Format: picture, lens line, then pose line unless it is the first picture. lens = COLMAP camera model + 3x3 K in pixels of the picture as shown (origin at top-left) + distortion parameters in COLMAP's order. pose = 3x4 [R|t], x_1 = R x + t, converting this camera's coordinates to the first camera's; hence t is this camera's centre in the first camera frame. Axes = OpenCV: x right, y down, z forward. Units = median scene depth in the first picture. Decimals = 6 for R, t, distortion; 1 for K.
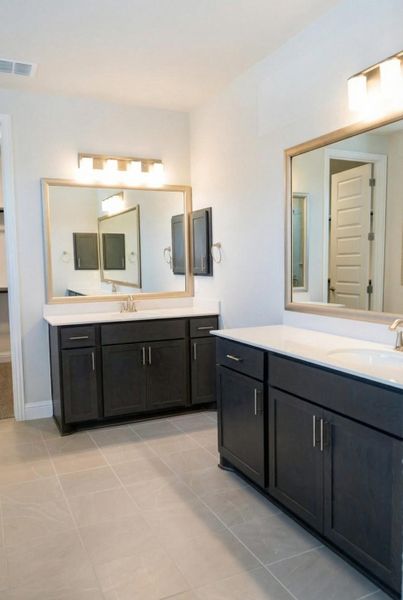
lens RADIAL K [[471.2, 0, 201.5], [0, 471.2, 300.0], [0, 0, 1]] dist [-0.006018, -0.001389]
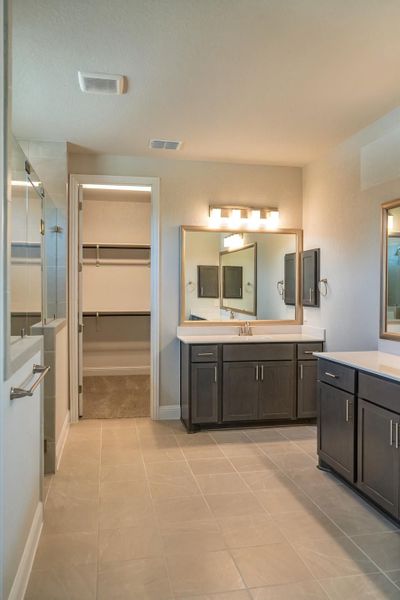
lens RADIAL K [[472.2, 0, 192.4], [0, 472.2, 300.3], [0, 0, 1]] dist [-0.008592, -0.001868]
pose [[0.966254, 0.025873, -0.256290, 0.019829], [-0.040732, 0.997772, -0.052838, 0.005813], [0.254352, 0.061494, 0.965155, -0.197859]]
